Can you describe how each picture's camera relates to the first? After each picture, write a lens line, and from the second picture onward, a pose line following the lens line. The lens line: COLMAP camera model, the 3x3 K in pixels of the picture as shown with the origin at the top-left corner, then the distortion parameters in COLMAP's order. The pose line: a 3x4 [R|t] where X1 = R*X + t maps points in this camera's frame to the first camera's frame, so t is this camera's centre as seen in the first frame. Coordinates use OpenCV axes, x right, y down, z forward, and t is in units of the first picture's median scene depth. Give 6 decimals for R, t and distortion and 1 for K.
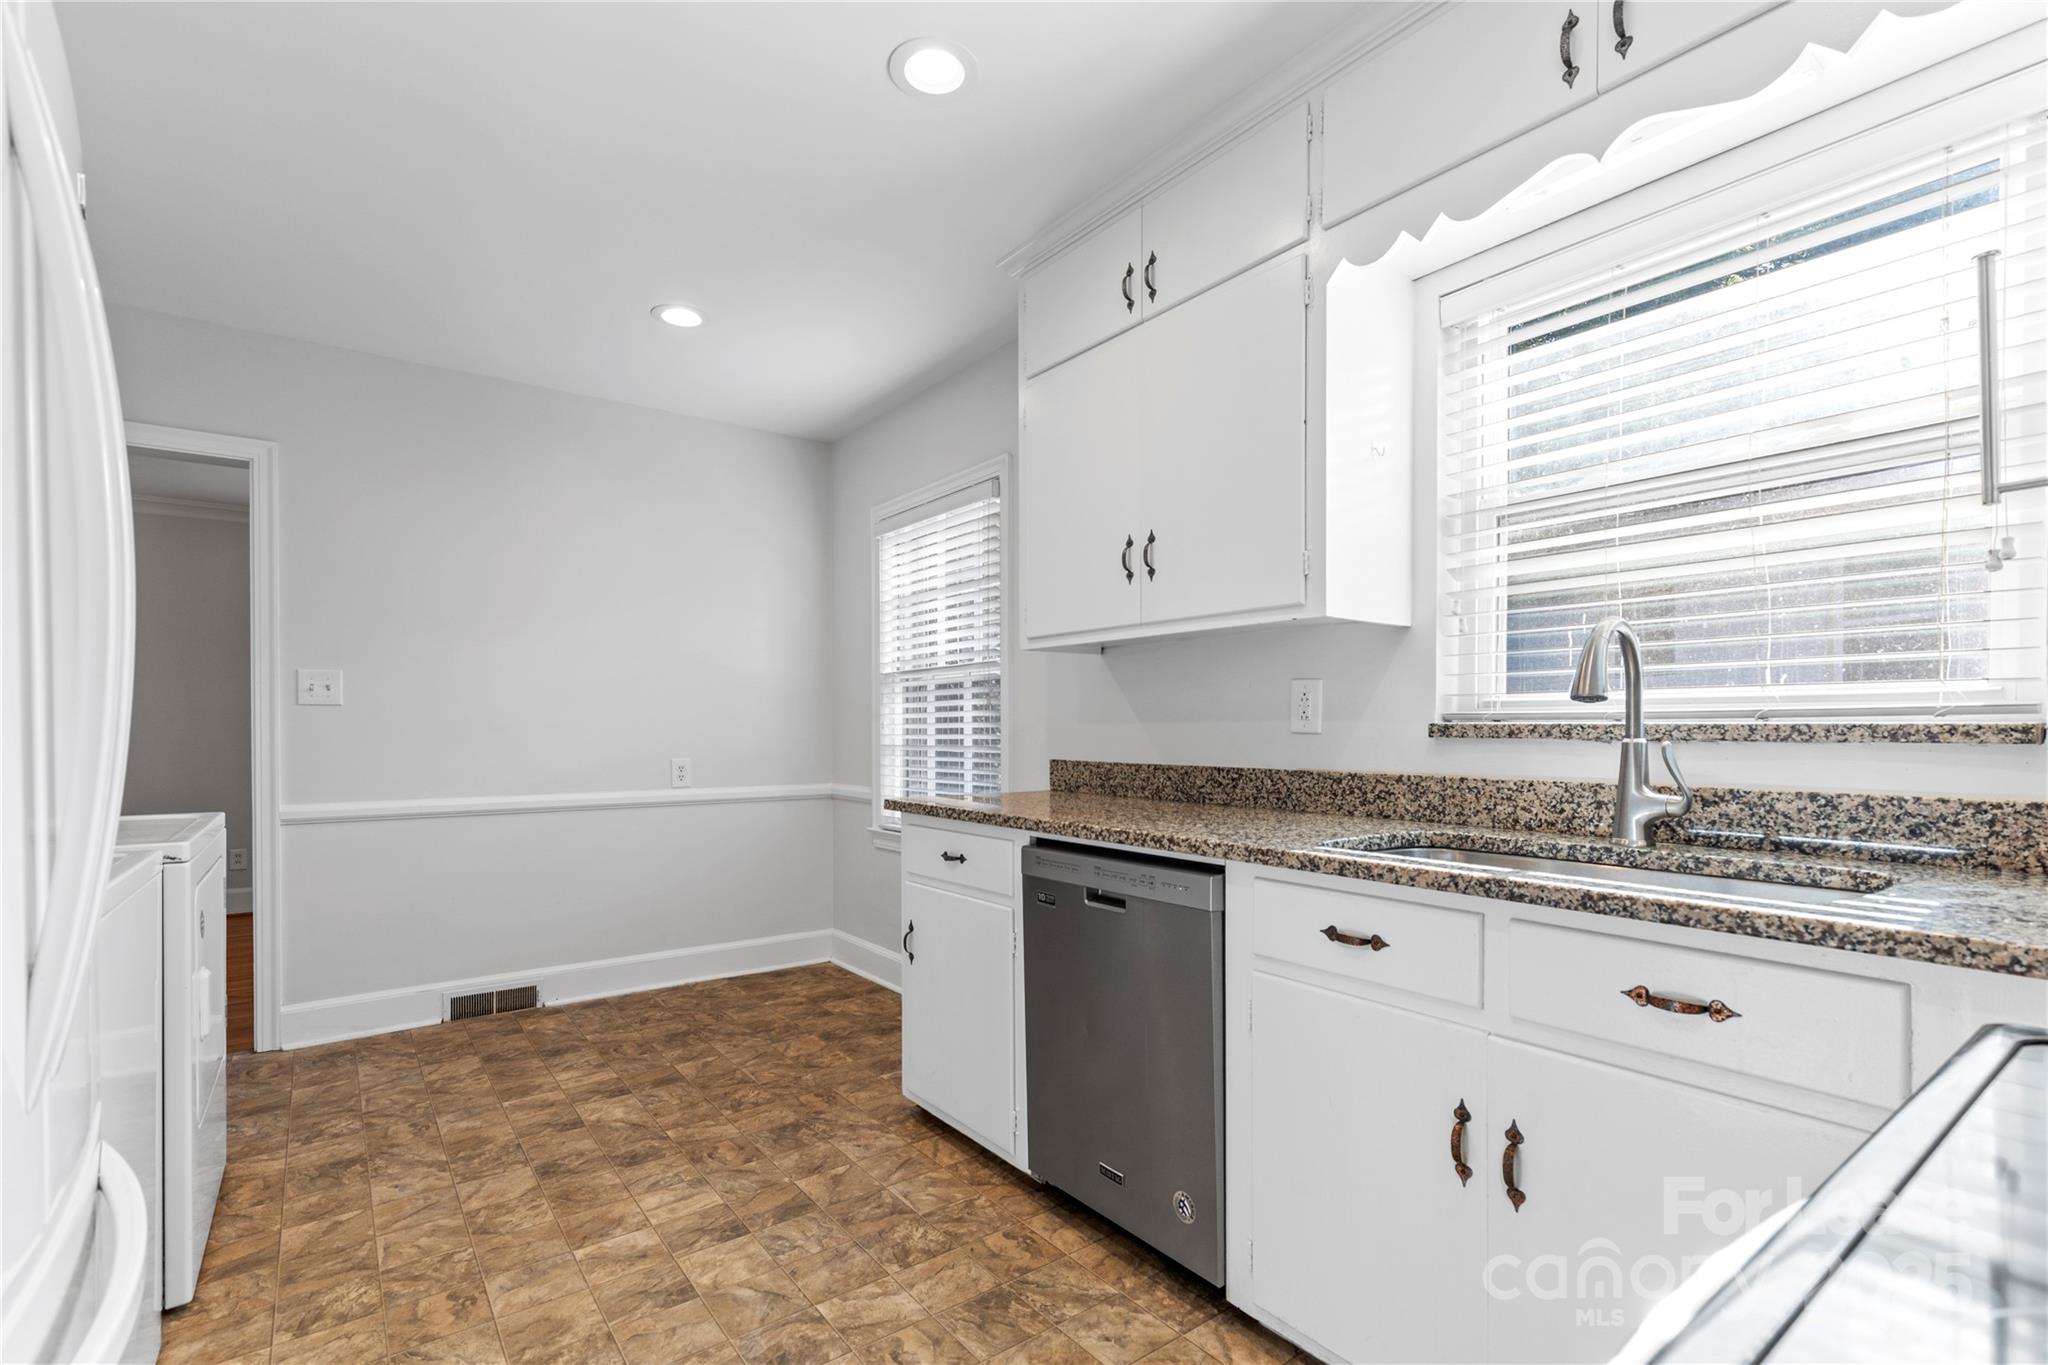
lens RADIAL K [[938.9, 0, 1031.3], [0, 938.9, 733.2], [0, 0, 1]] dist [0.008622, -0.001309]
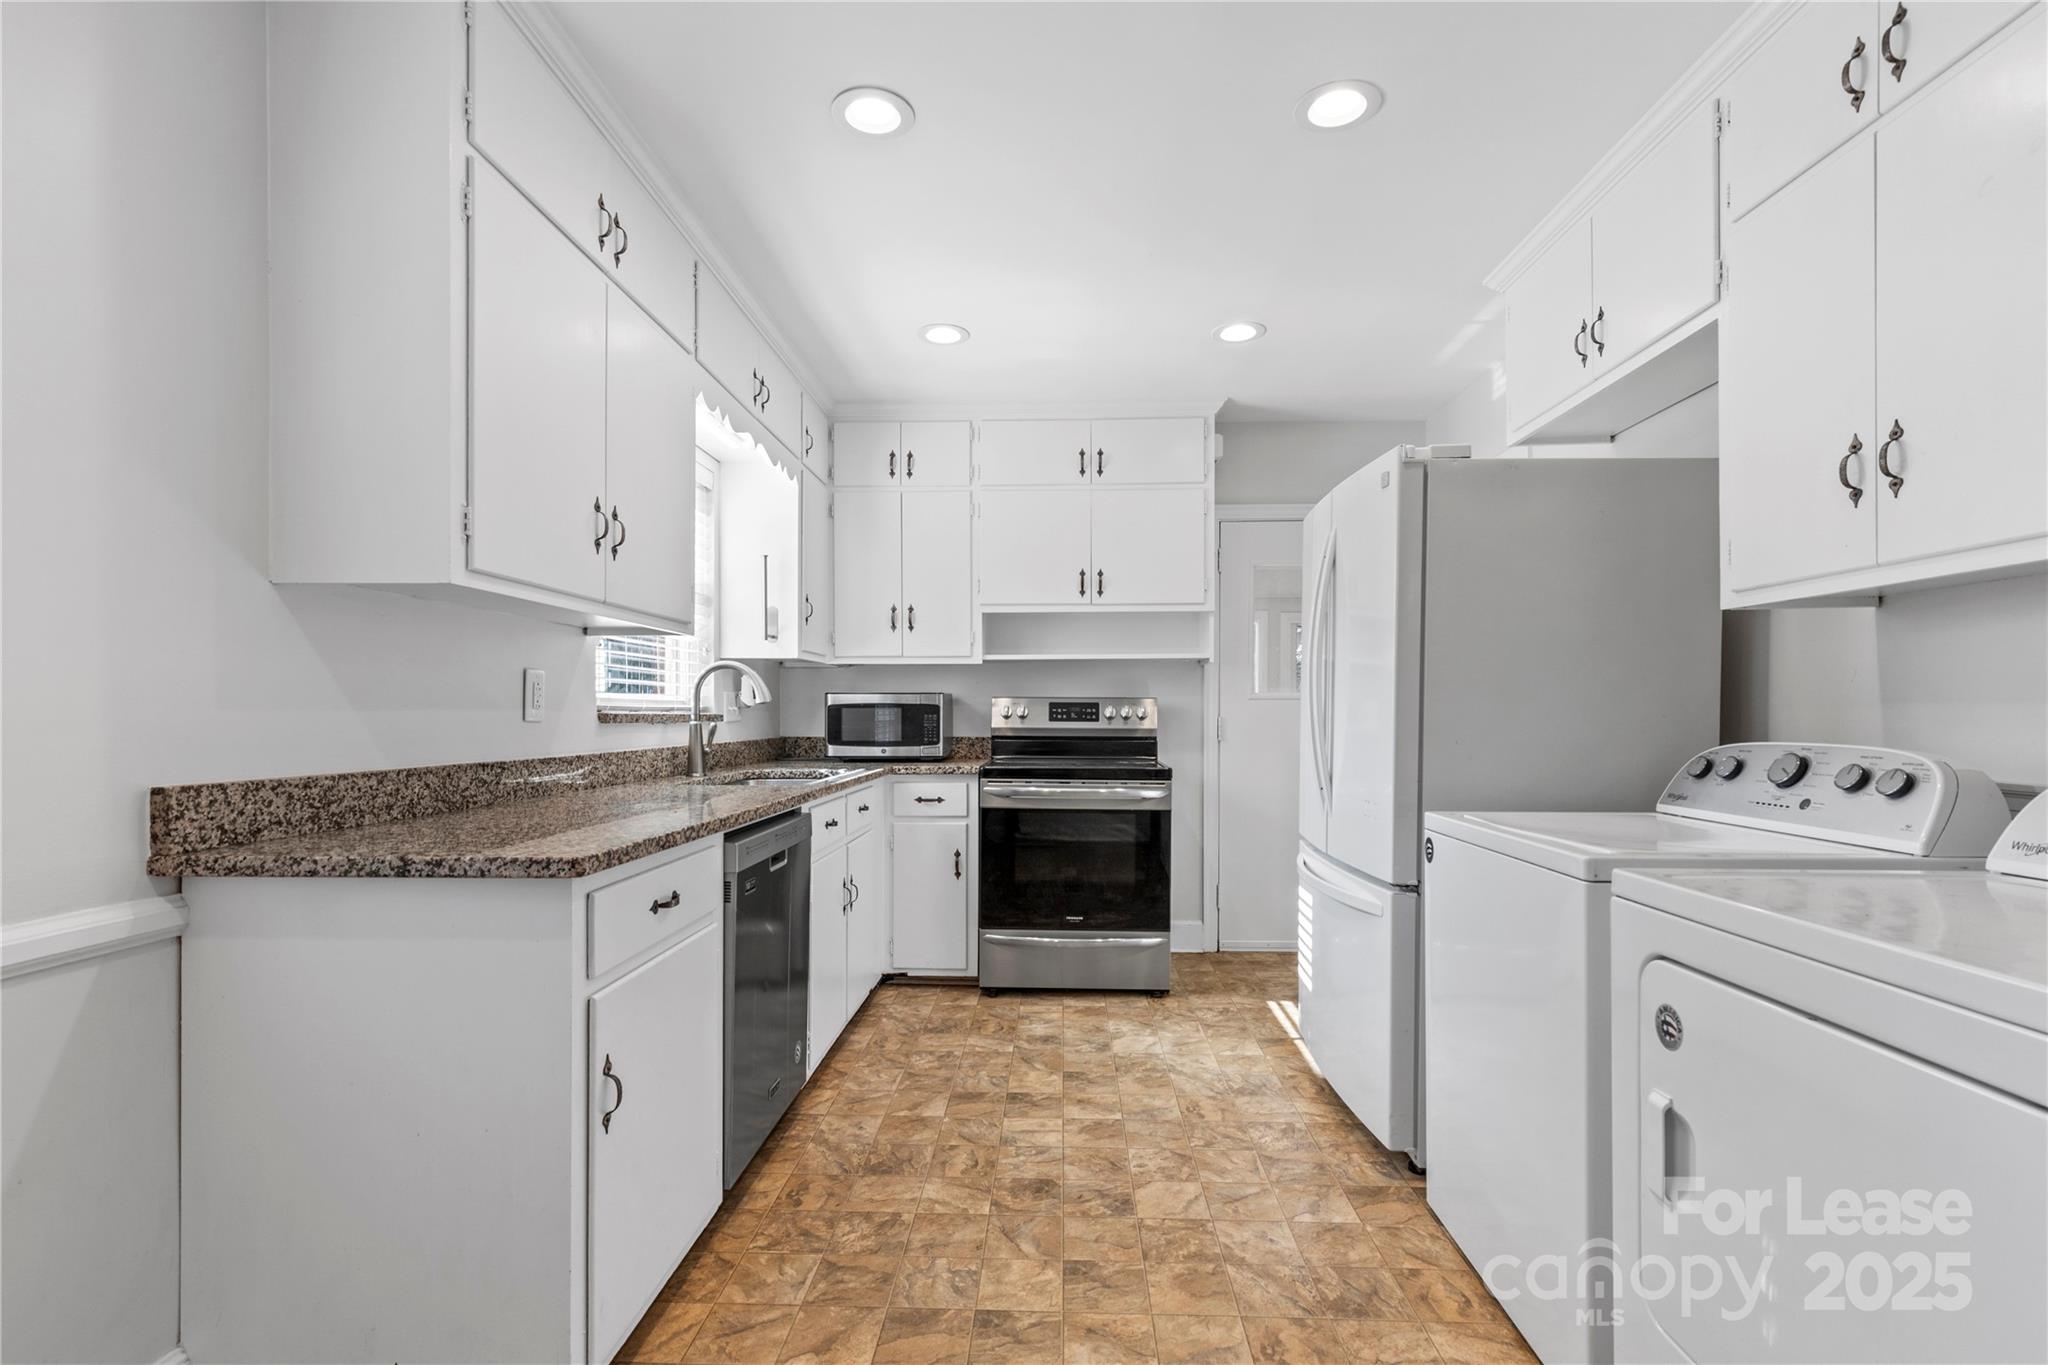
lens RADIAL K [[938.9, 0, 1036.7], [0, 938.9, 717.8], [0, 0, 1]] dist [0.008622, -0.001309]
pose [[-0.781562, -0.000203, 0.623827, -0.798525], [0.005612, 0.999957, 0.007357, -0.008939], [-0.623802, 0.009251, -0.781528, 1.490225]]
